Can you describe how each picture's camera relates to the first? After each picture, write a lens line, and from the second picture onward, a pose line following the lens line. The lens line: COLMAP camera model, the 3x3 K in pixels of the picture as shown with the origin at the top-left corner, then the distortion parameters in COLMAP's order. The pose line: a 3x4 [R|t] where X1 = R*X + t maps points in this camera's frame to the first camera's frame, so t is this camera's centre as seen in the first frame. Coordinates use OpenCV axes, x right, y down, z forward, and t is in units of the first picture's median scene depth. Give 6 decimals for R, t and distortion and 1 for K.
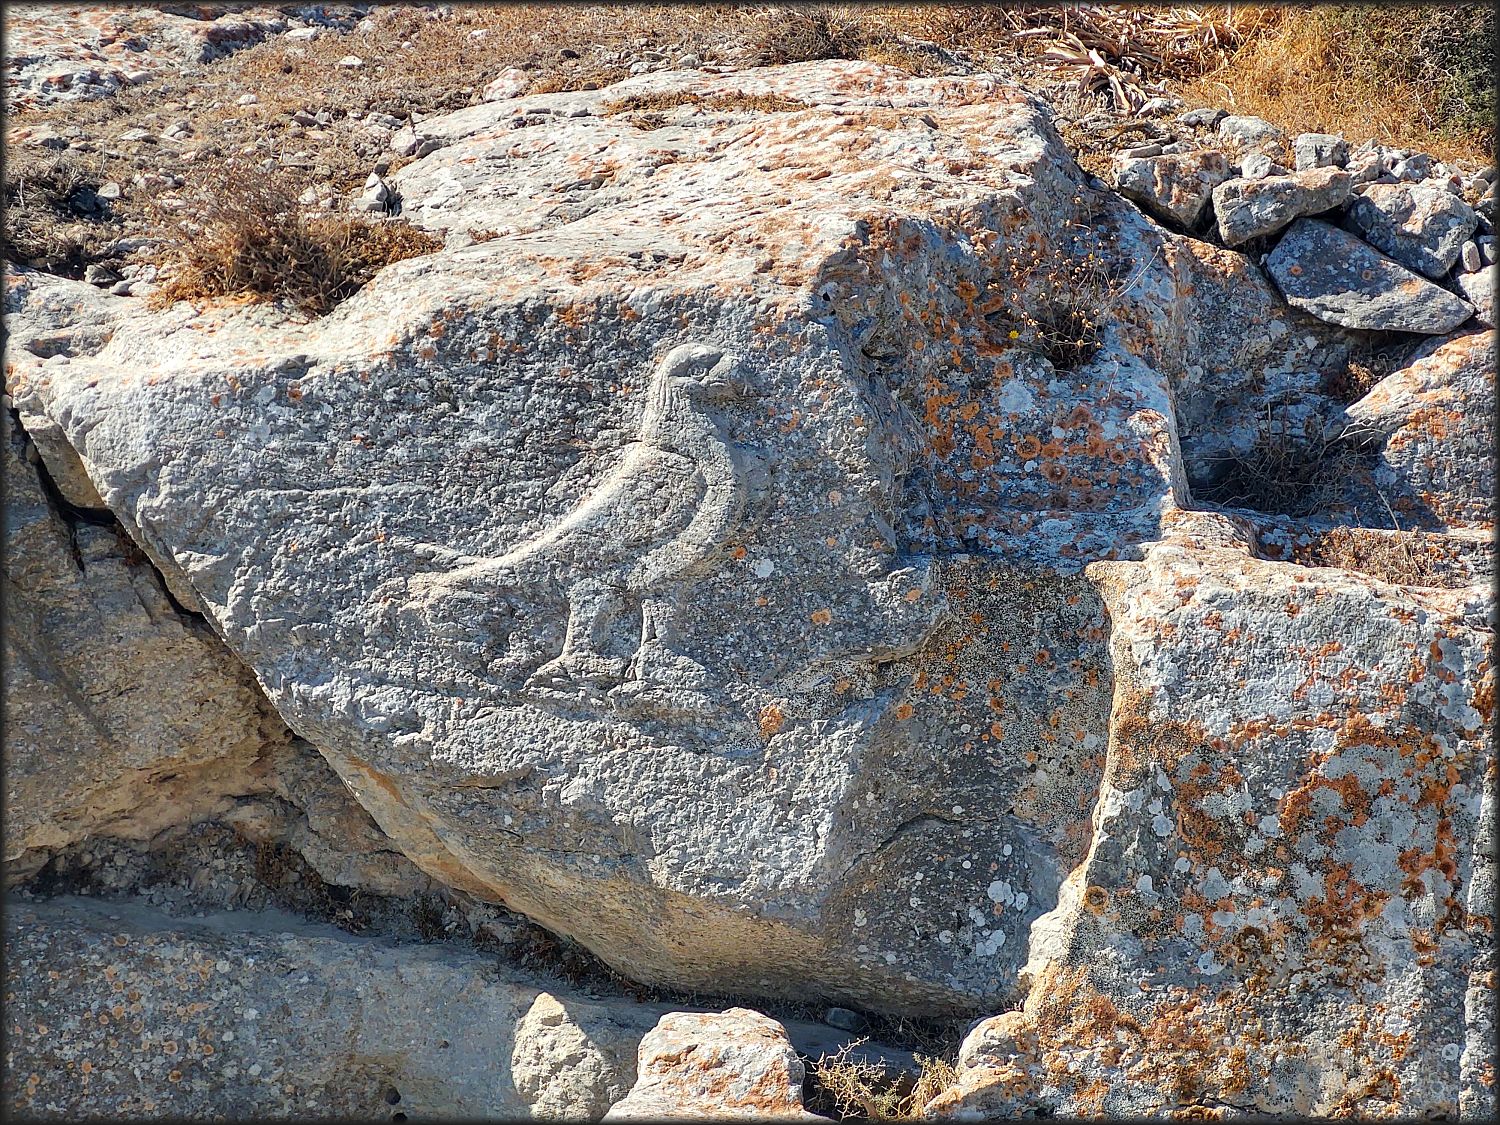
lens RADIAL K [[3478.3, 0, 748.4], [0, 3478.3, 555.9], [0, 0, 1]] dist [0.280698, 0.000000]
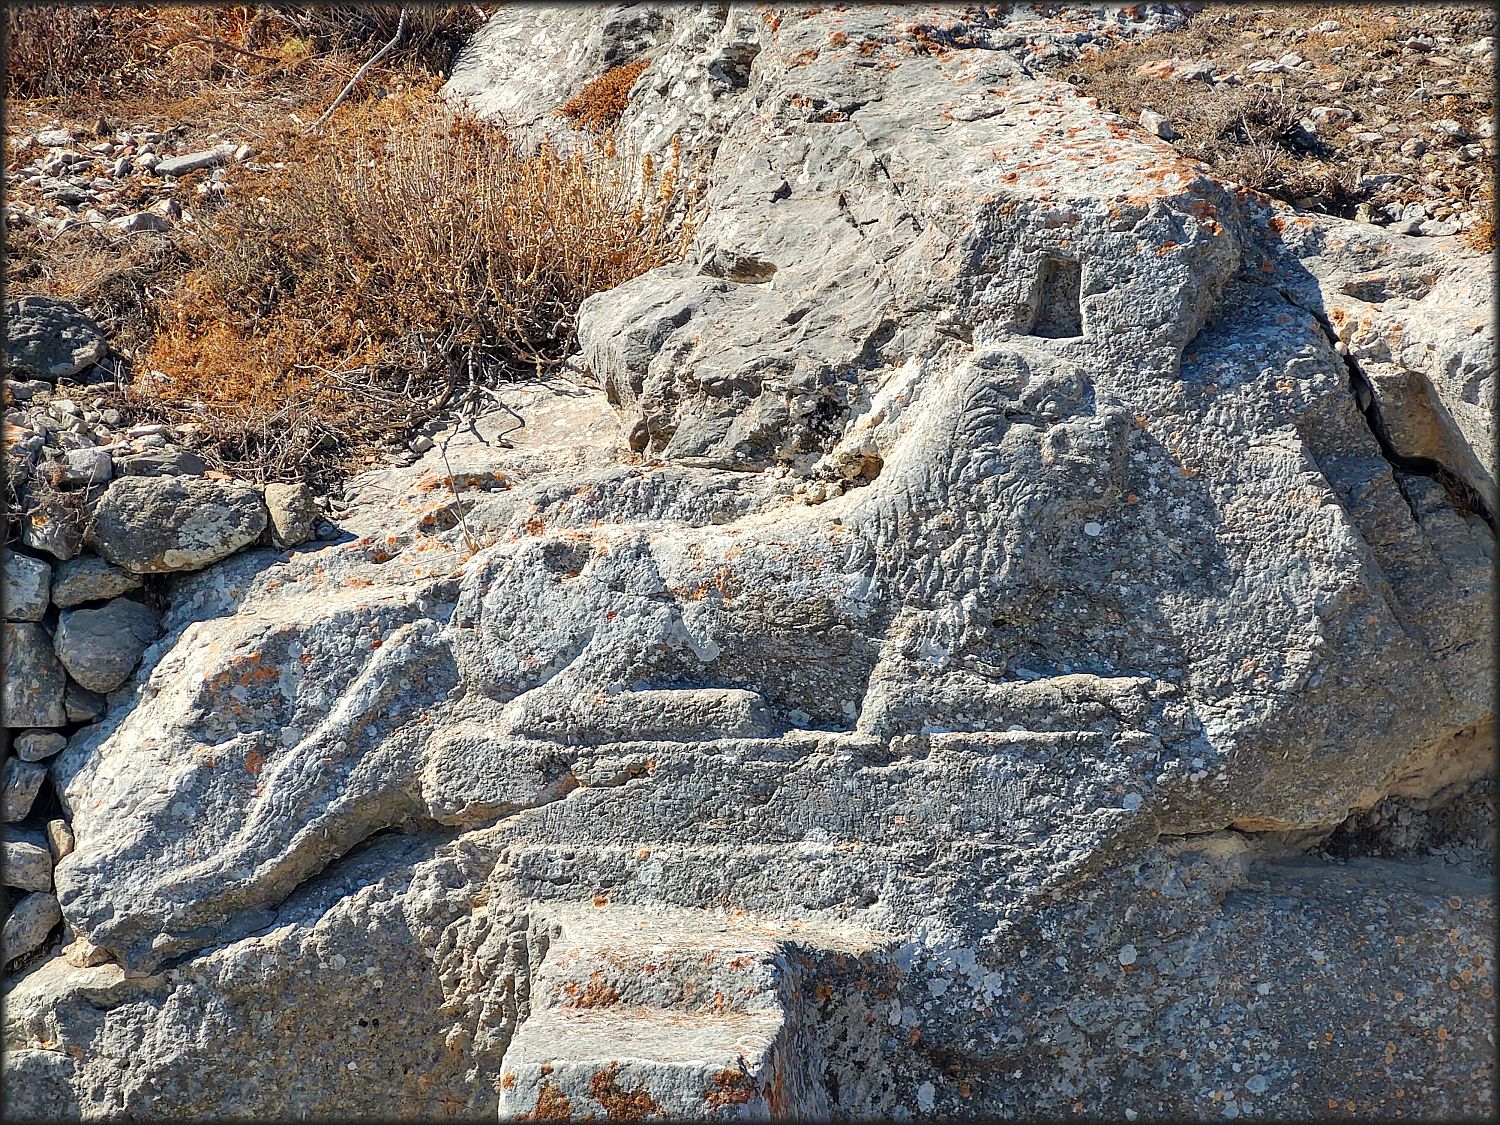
lens RADIAL K [[3478.3, 0, 752.9], [0, 3478.3, 569.5], [0, 0, 1]] dist [0.280698, 0.000000]
pose [[0.997509, -0.020129, 0.067602, -0.436785], [0.017920, 0.999291, 0.033113, -0.018219], [-0.068220, -0.031819, 0.997163, 0.049547]]
